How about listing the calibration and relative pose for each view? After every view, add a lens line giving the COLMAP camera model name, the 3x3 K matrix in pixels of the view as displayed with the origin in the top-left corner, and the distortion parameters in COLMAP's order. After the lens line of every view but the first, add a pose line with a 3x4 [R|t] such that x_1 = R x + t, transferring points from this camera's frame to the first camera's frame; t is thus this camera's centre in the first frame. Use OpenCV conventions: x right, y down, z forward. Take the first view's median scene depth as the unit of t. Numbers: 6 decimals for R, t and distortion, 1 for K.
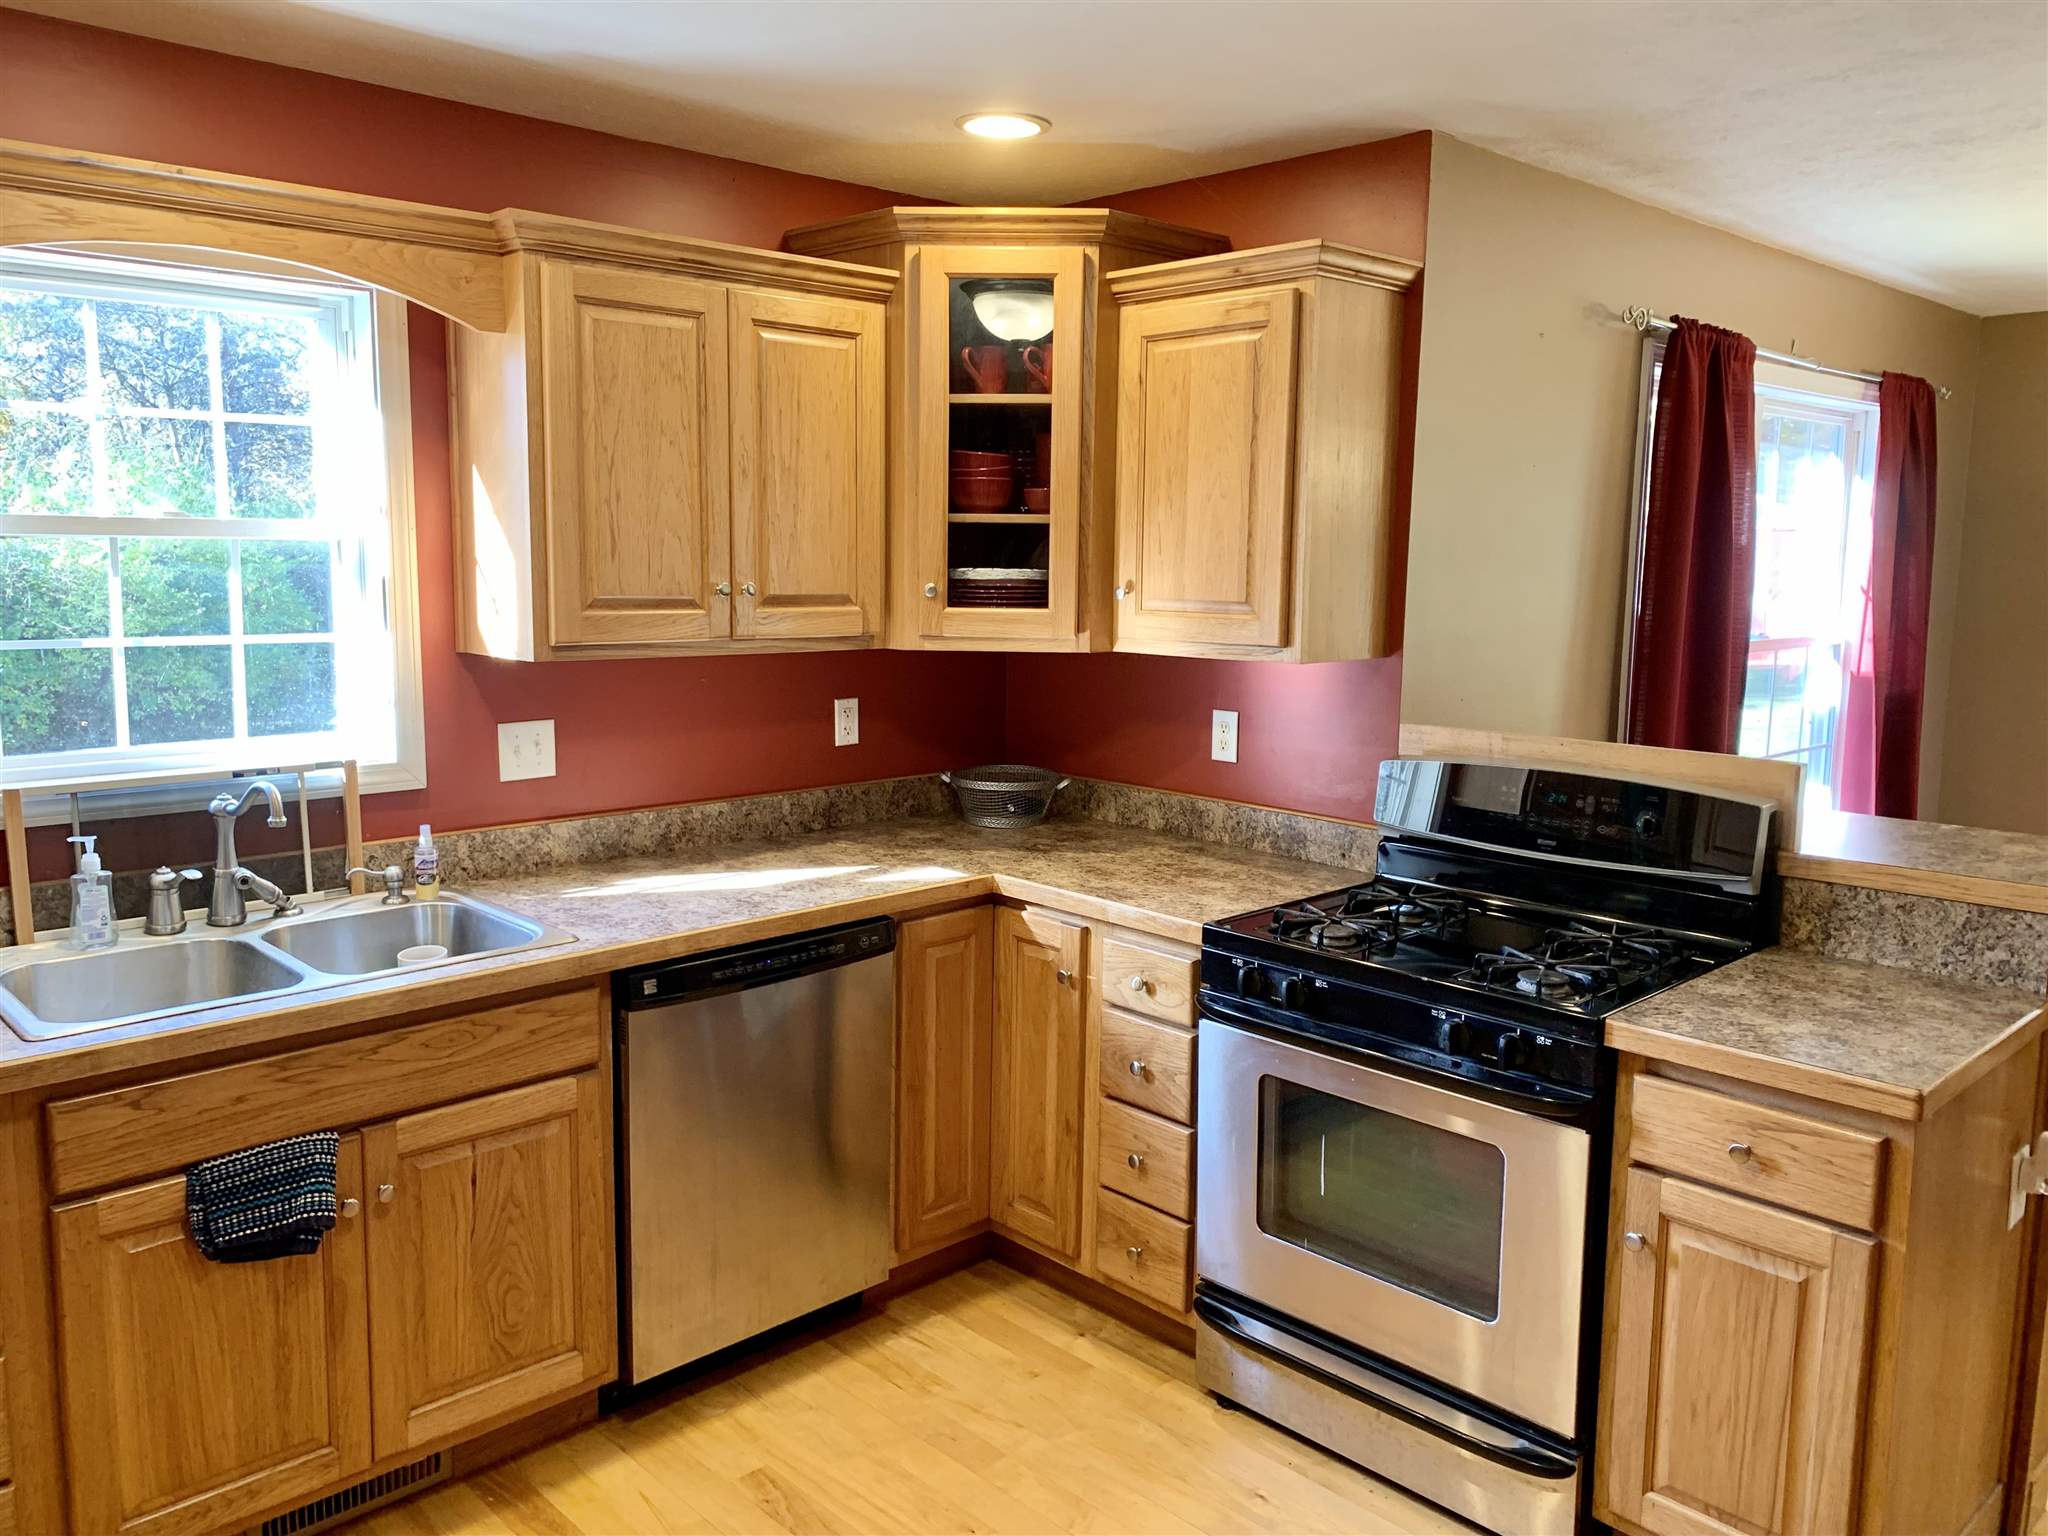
lens RADIAL K [[1550.6, 0, 1010.8], [0, 1550.6, 746.5], [0, 0, 1]] dist [0.055850, -0.068573]
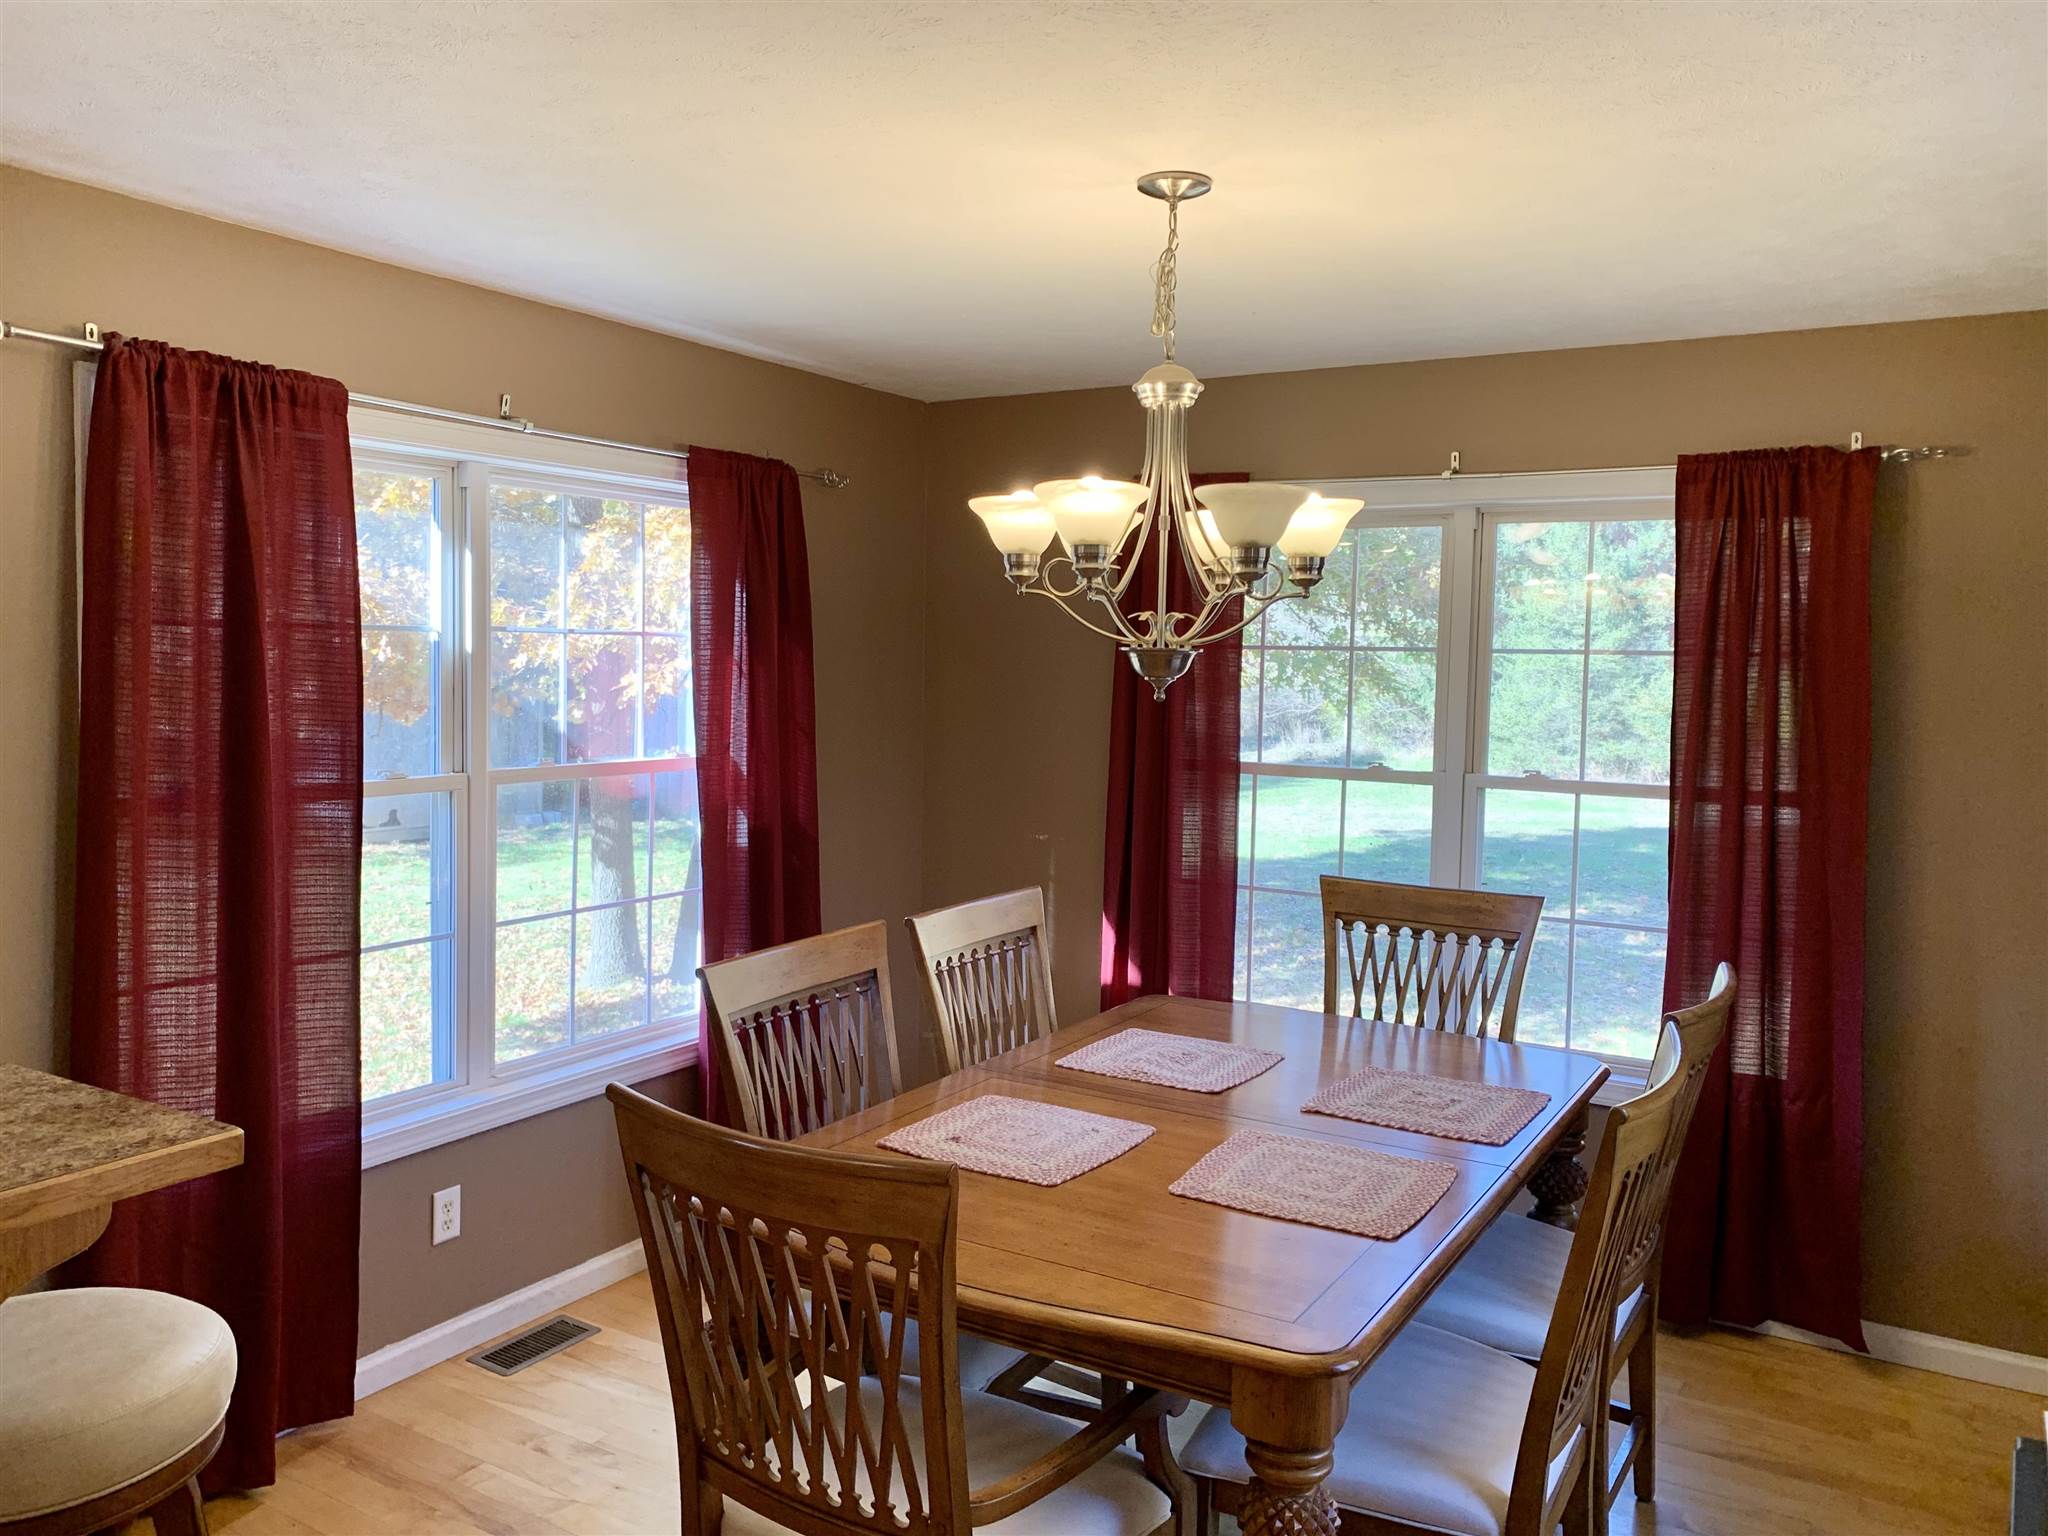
lens RADIAL K [[1550.6, 0, 1002.2], [0, 1550.6, 738.0], [0, 0, 1]] dist [0.055850, -0.068573]
pose [[0.966220, -0.003807, 0.257691, 0.785838], [0.021239, 0.997666, -0.064898, -0.039154], [-0.256843, 0.068179, 0.964045, 0.260899]]
